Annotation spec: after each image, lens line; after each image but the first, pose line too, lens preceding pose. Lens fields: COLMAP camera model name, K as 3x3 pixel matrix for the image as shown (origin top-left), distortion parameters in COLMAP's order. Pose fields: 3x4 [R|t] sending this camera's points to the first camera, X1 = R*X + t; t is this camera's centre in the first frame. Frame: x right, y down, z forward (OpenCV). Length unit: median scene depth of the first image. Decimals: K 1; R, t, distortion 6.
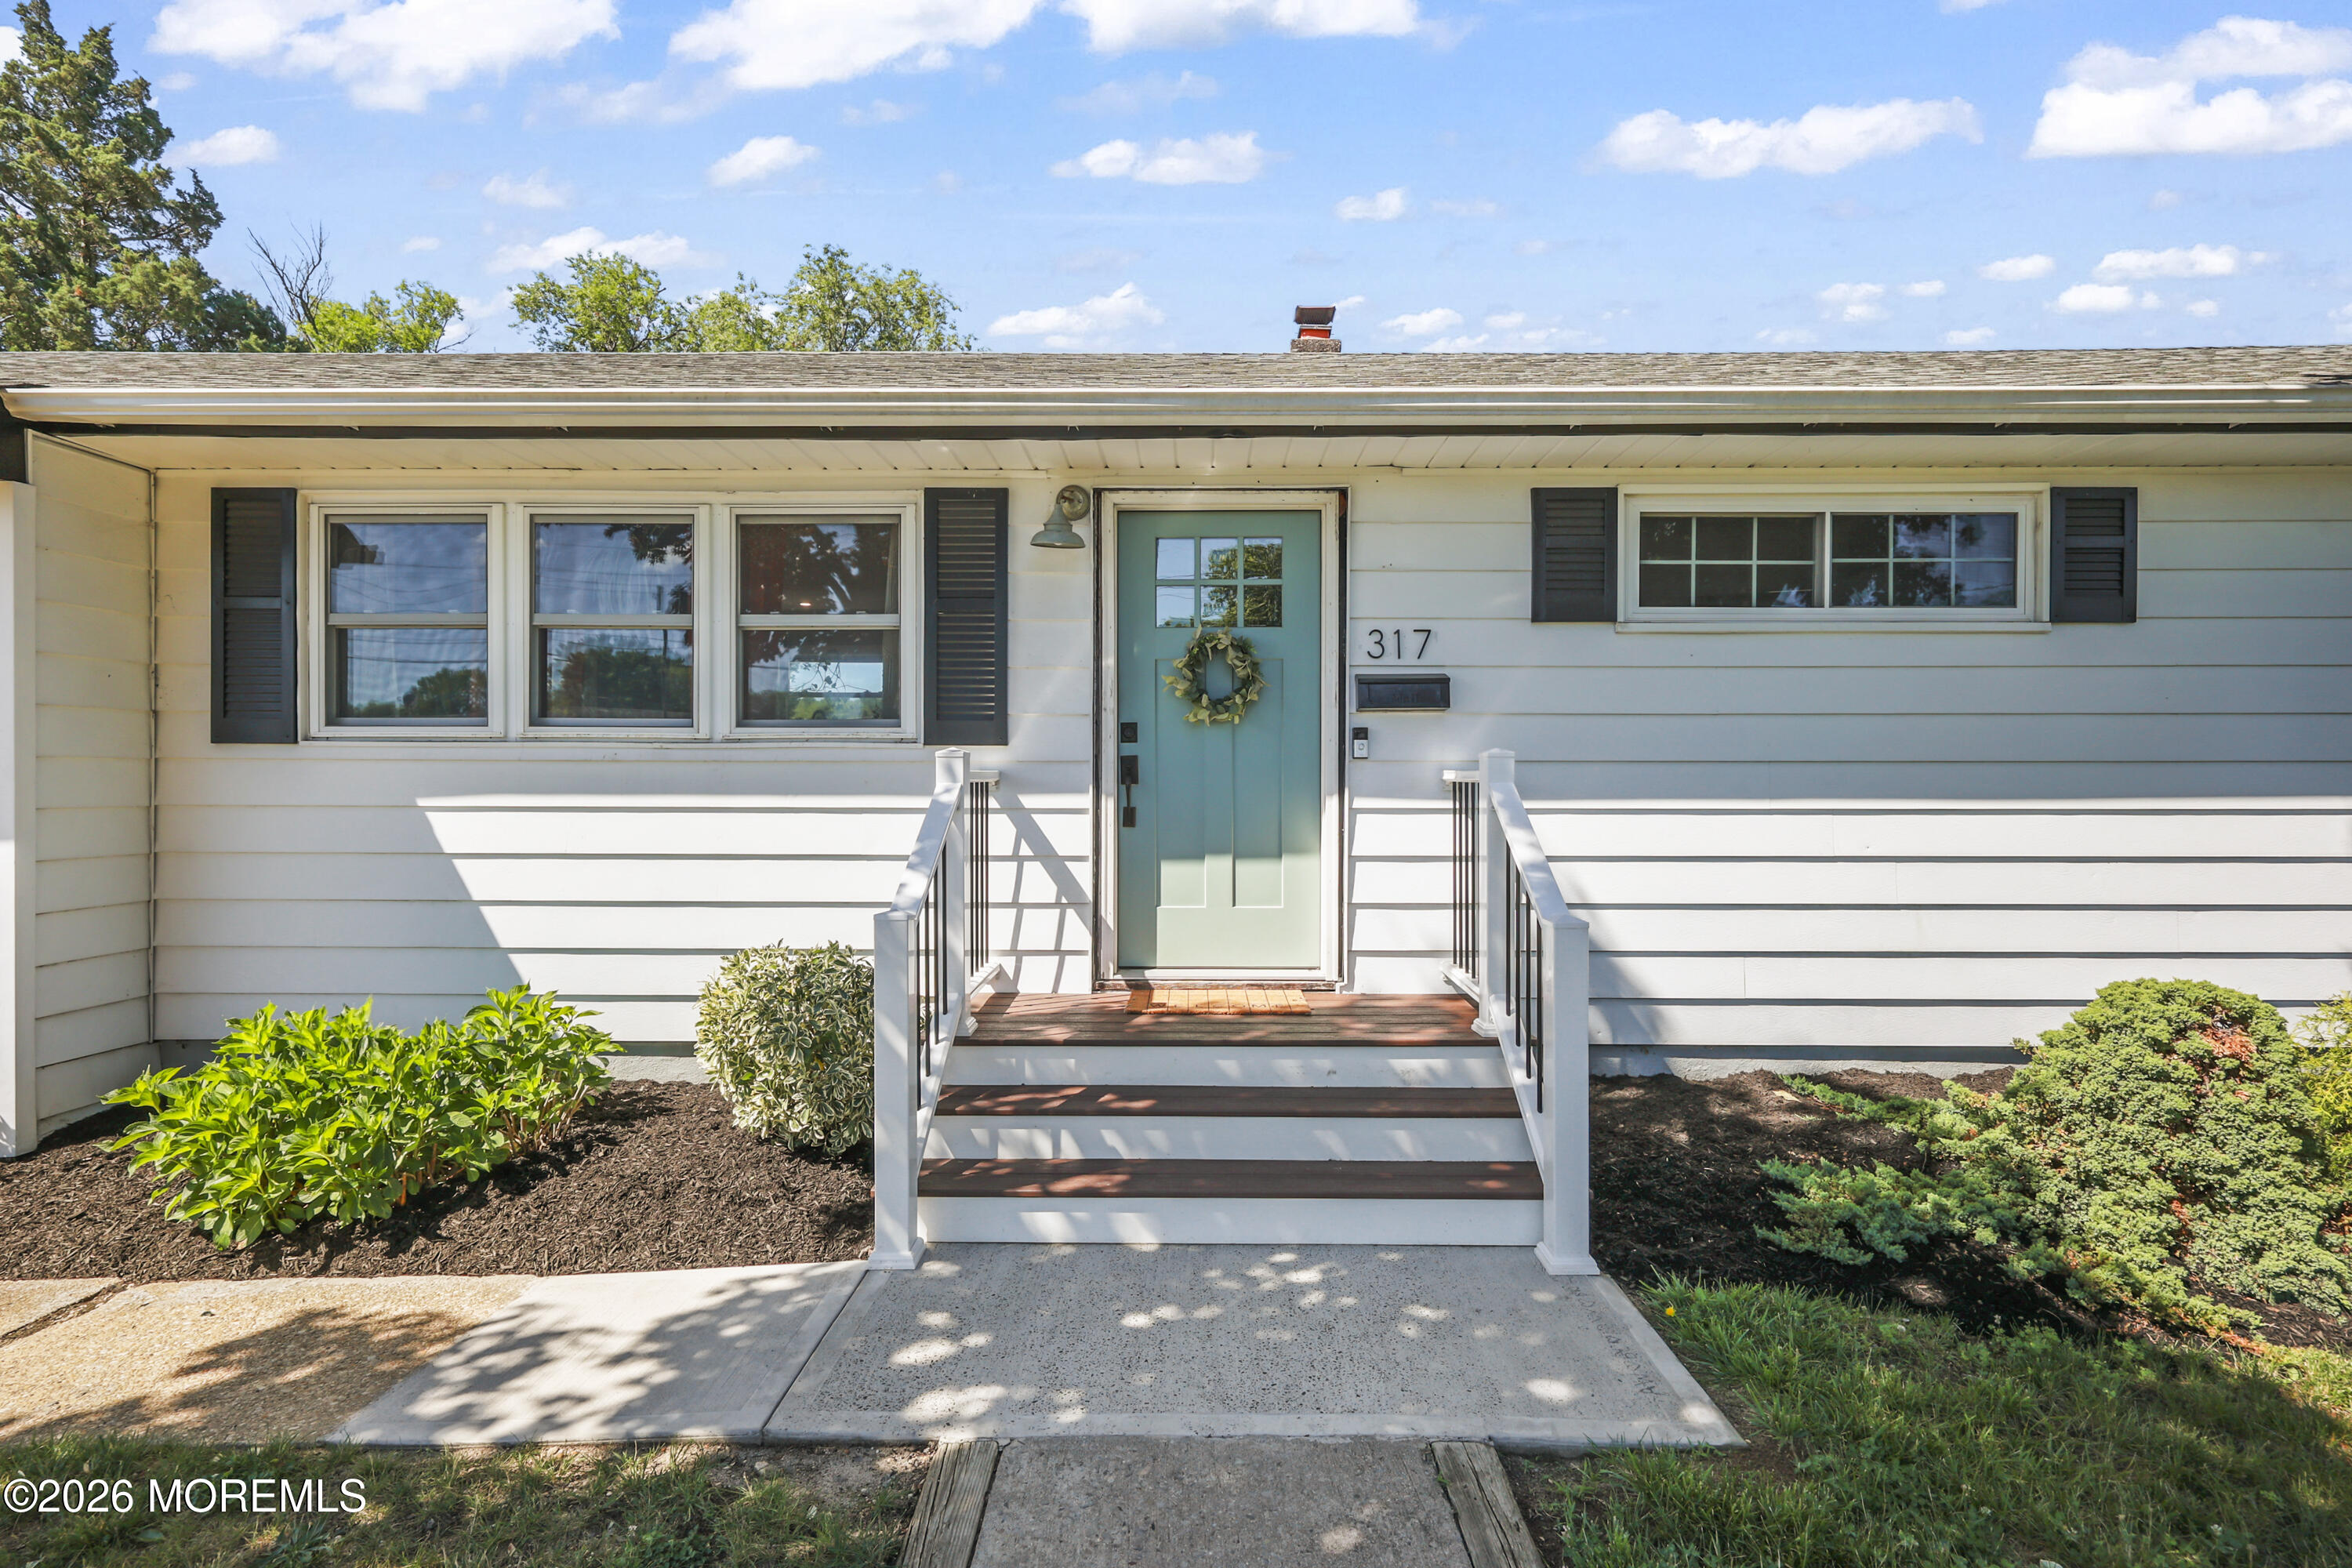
lens RADIAL K [[1098.7, 0, 1186.4], [0, 1098.7, 784.8], [0, 0, 1]] dist [0.000559, 0.000088]
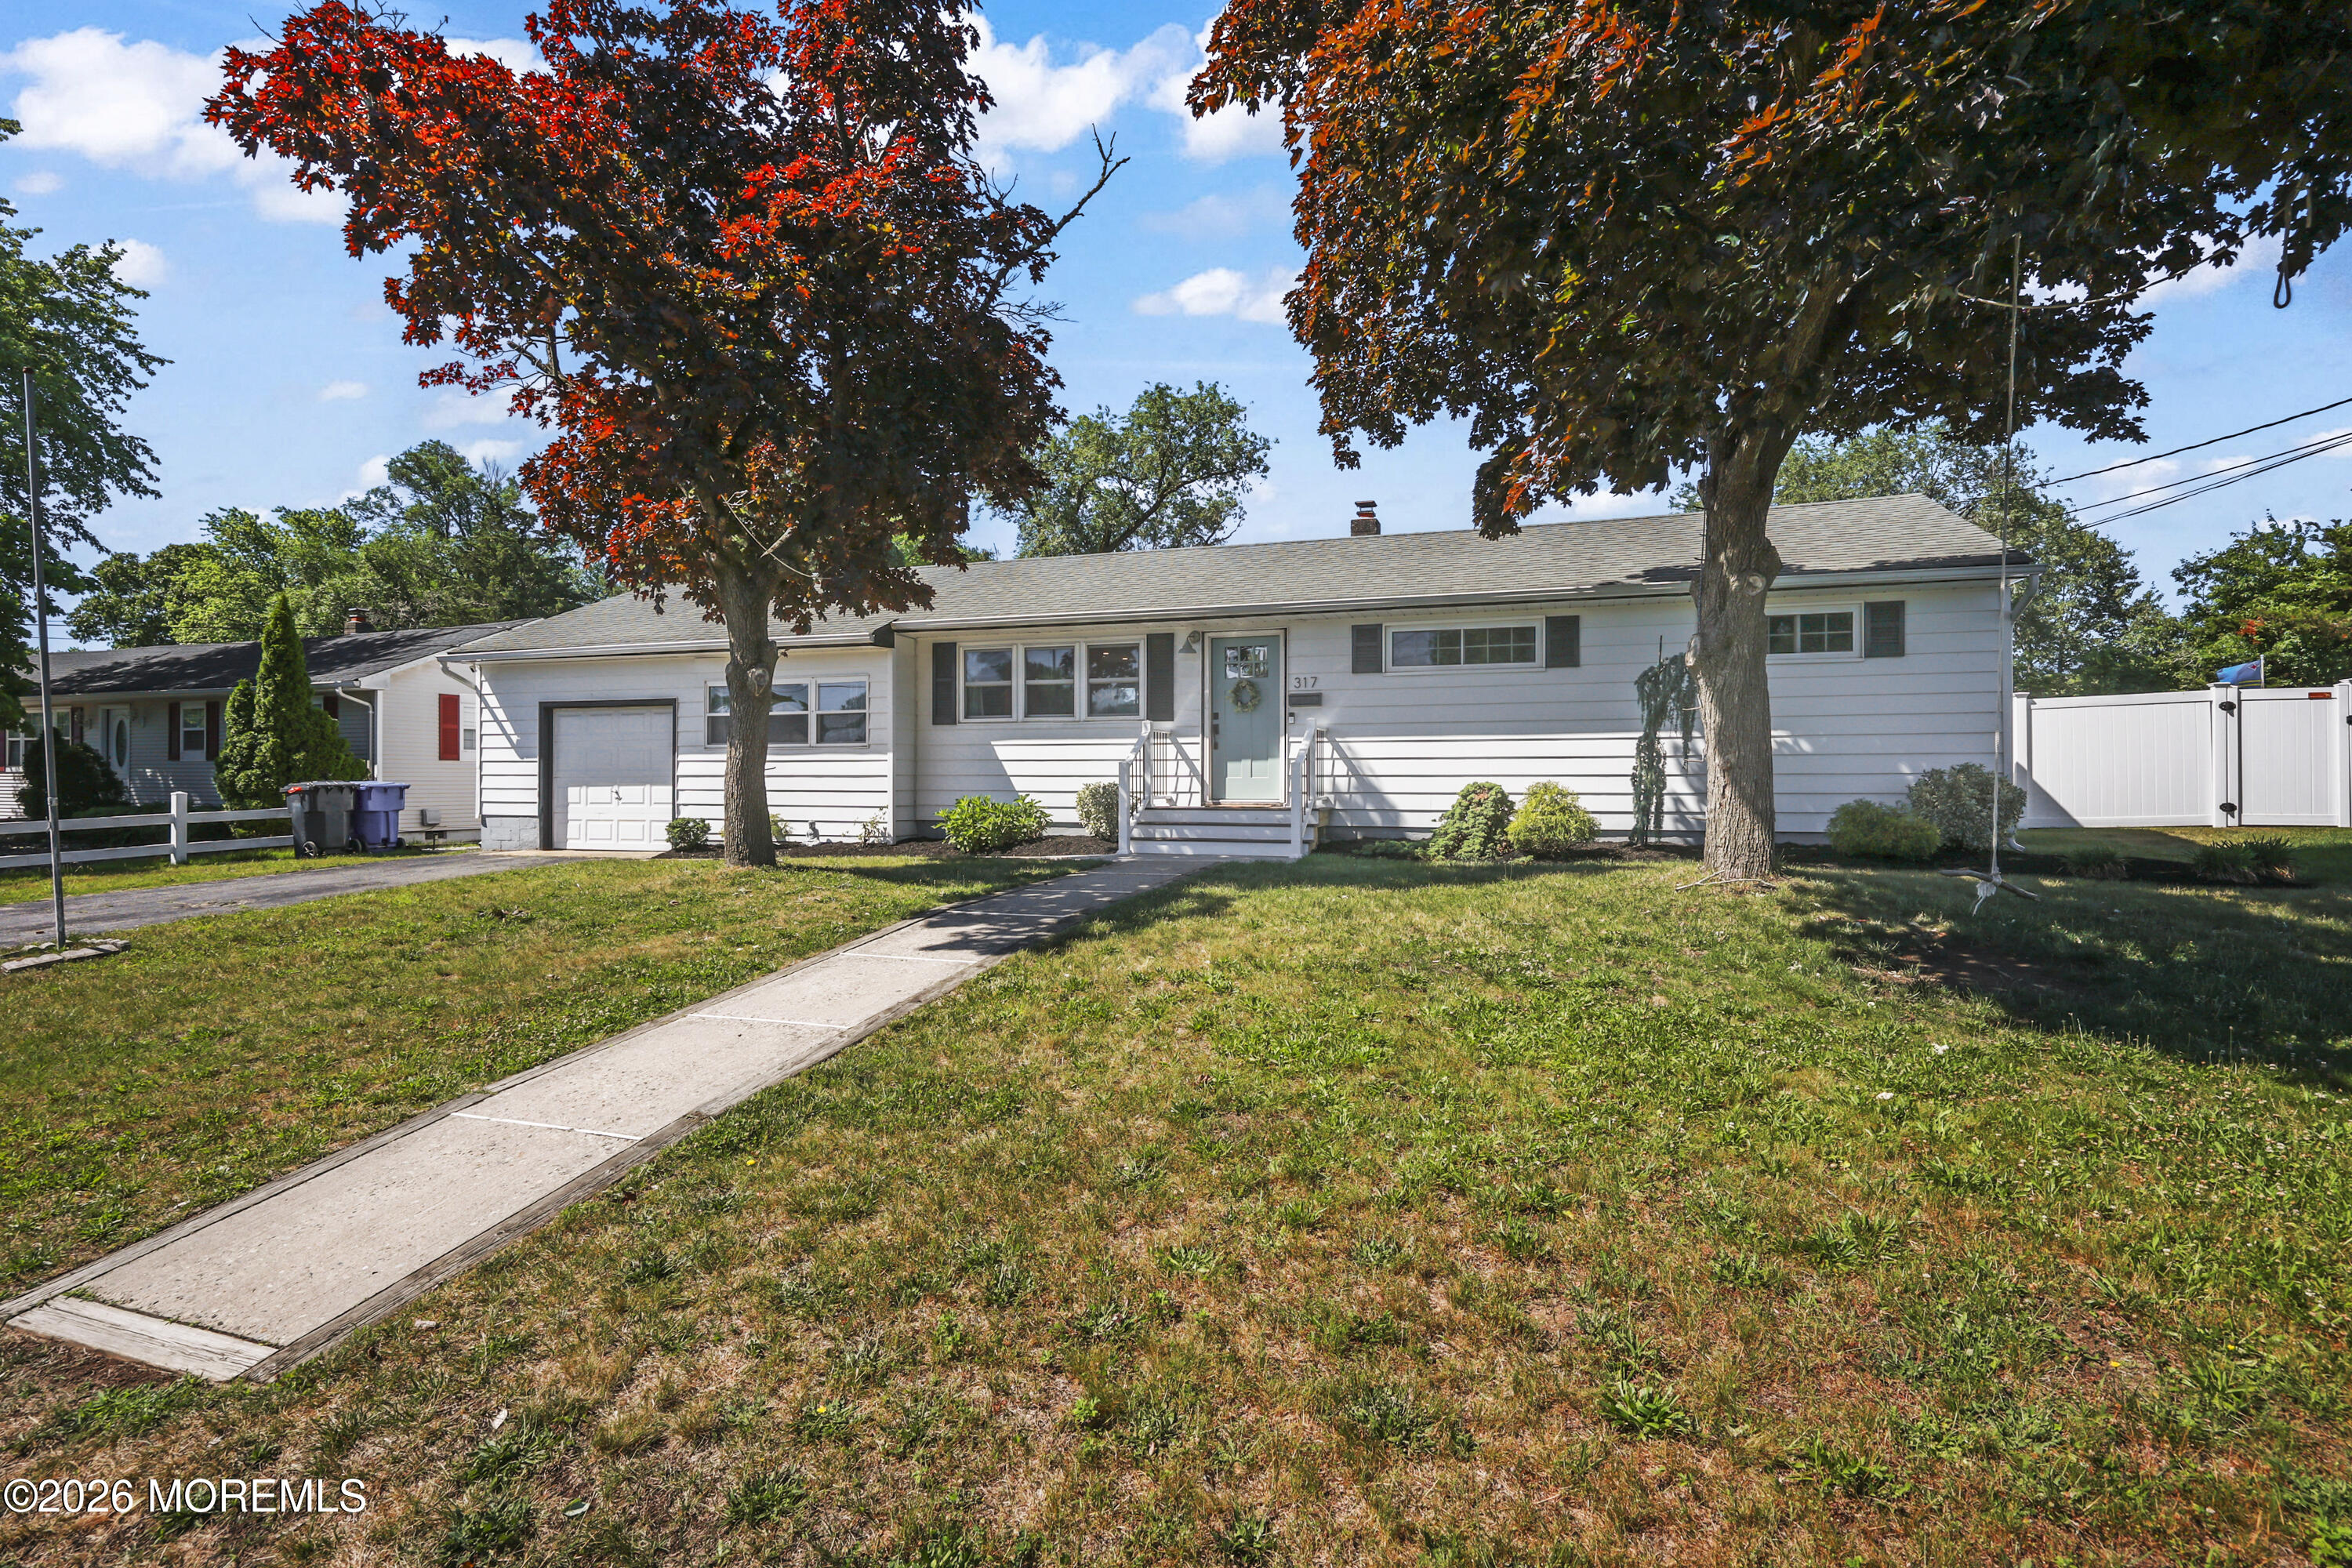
lens RADIAL K [[1098.7, 0, 1174.5], [0, 1098.7, 784.0], [0, 0, 1]] dist [0.000559, 0.000088]
pose [[0.947928, 0.001202, -0.318481, 0.765601], [-0.000210, 0.999995, 0.003150, 0.121800], [0.318483, -0.002919, 0.947924, -1.756290]]
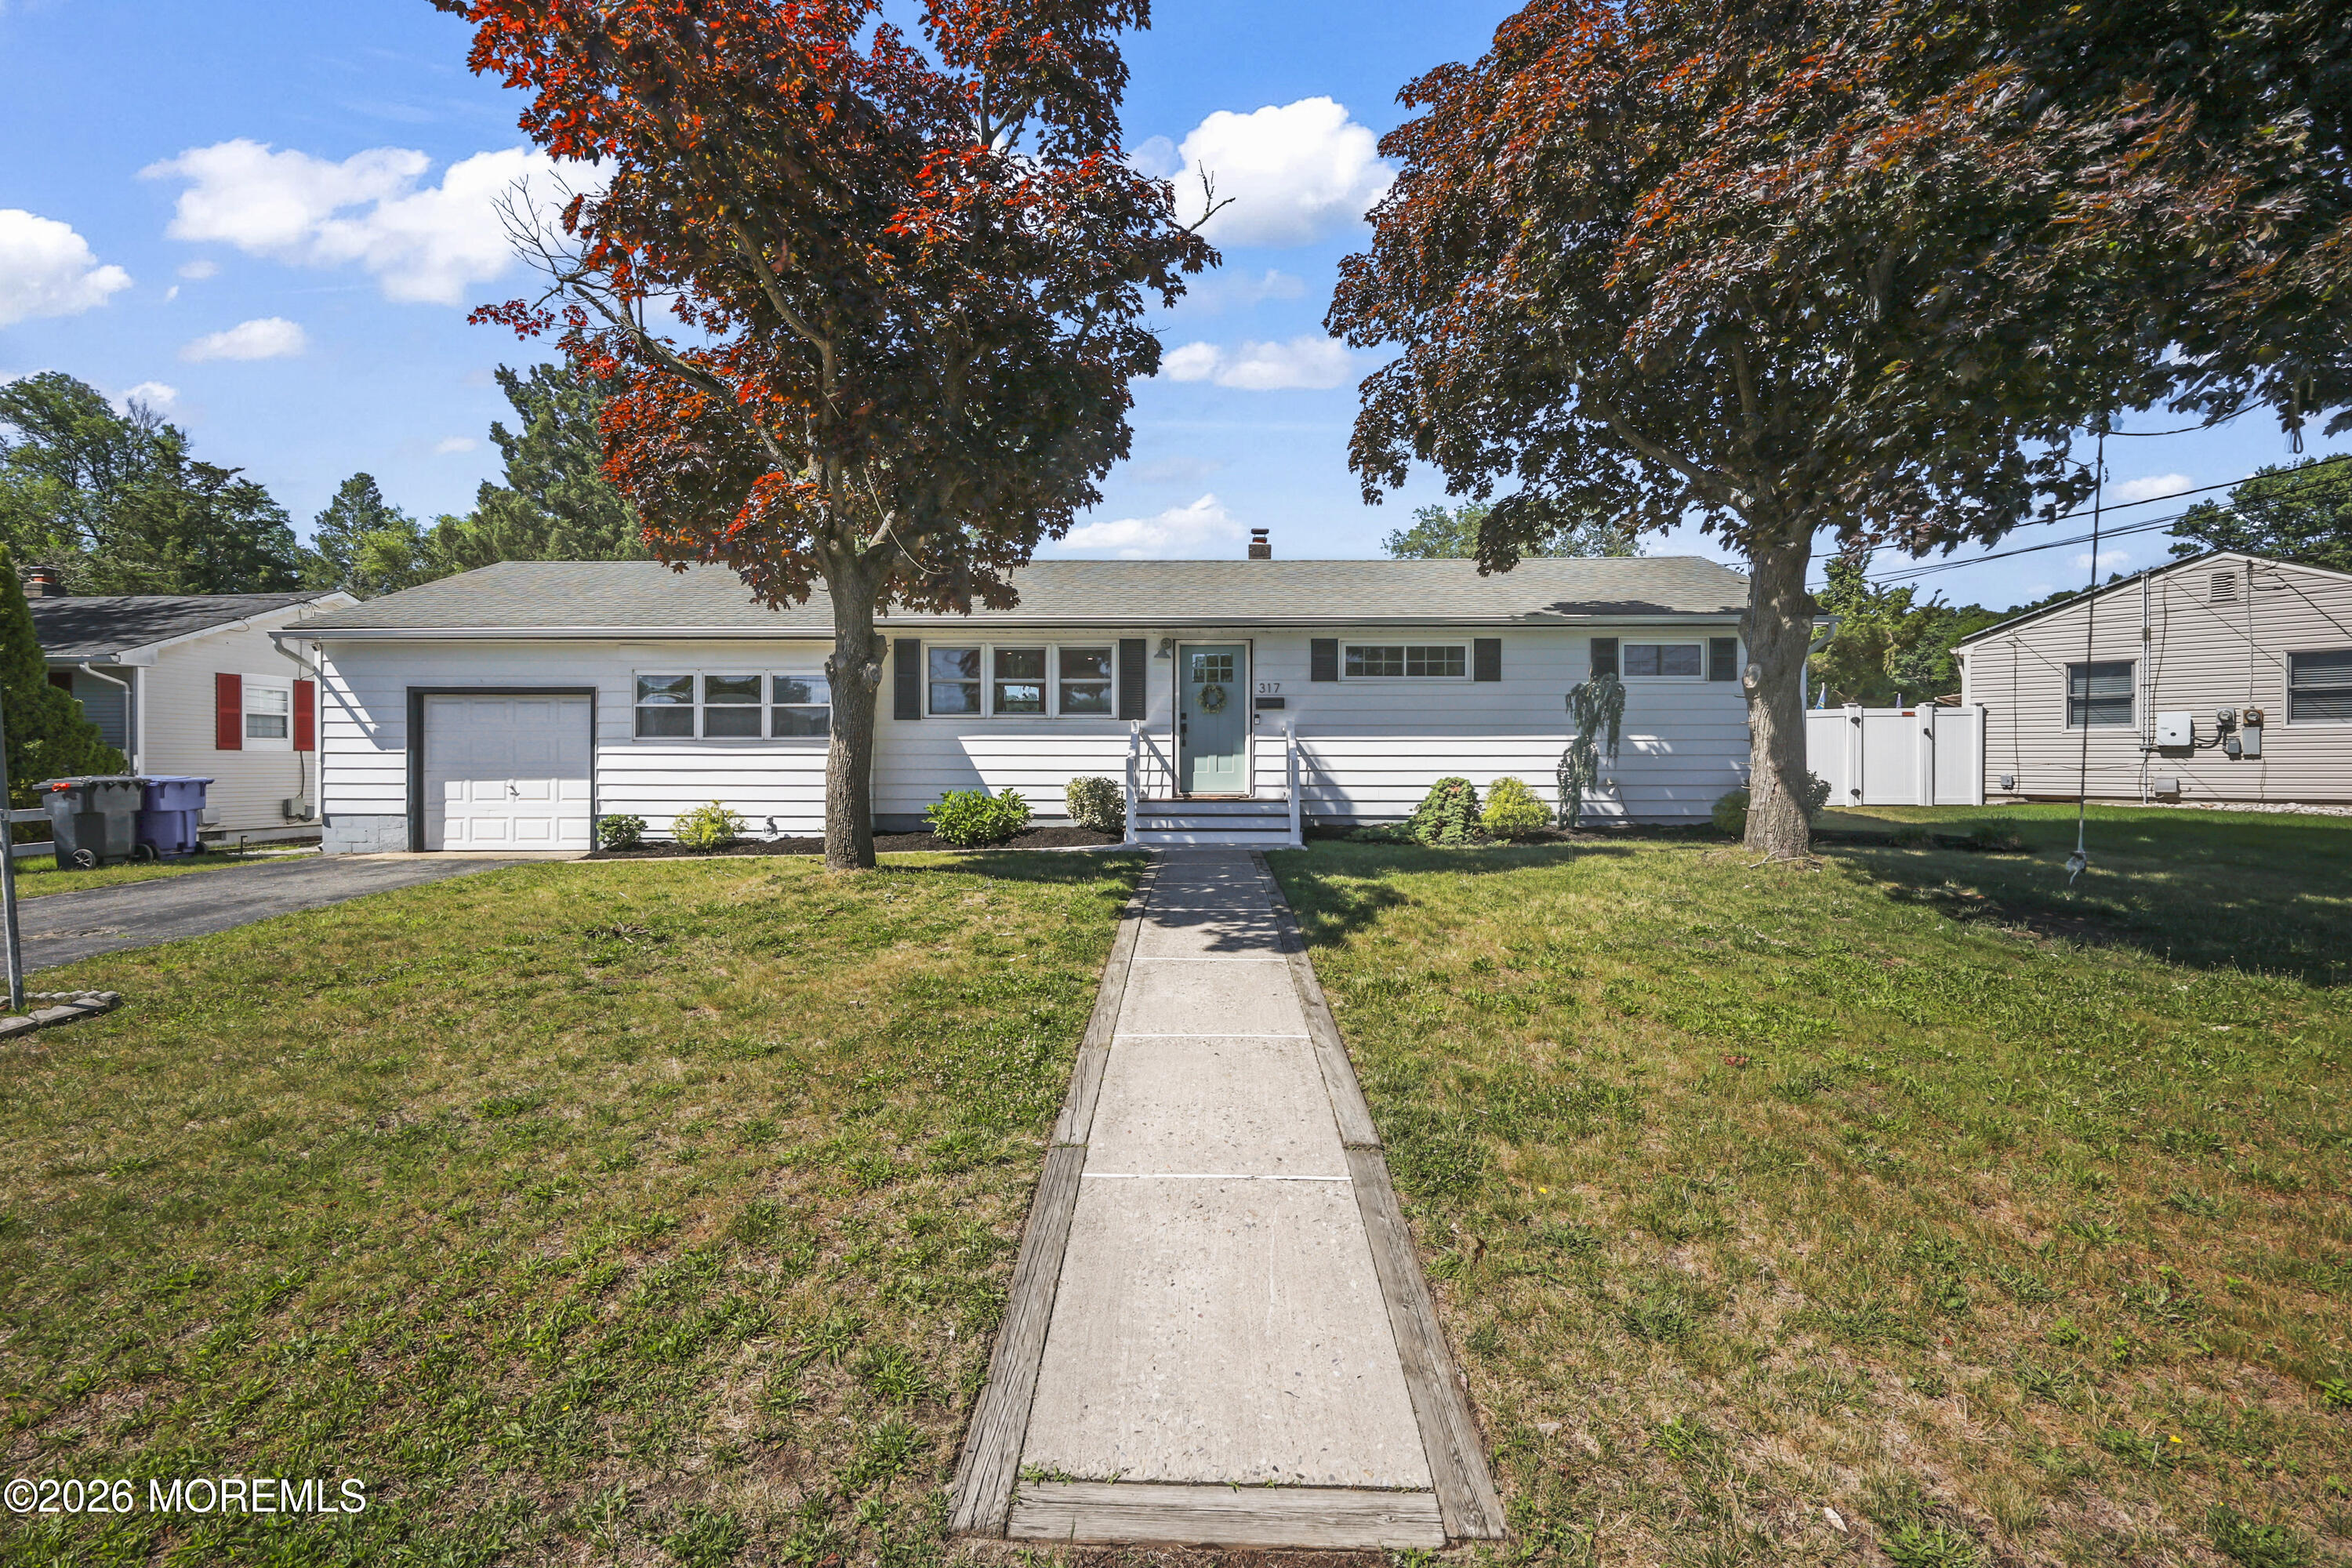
lens RADIAL K [[970.0, 0, 1177.7], [0, 970.0, 772.1], [0, 0, 1]] dist [-0.002889, 0.001523]
pose [[0.999684, 0.000697, -0.025114, -0.000159], [-0.000572, 0.999987, 0.004987, 0.100380], [0.025117, -0.004971, 0.999672, -1.788251]]
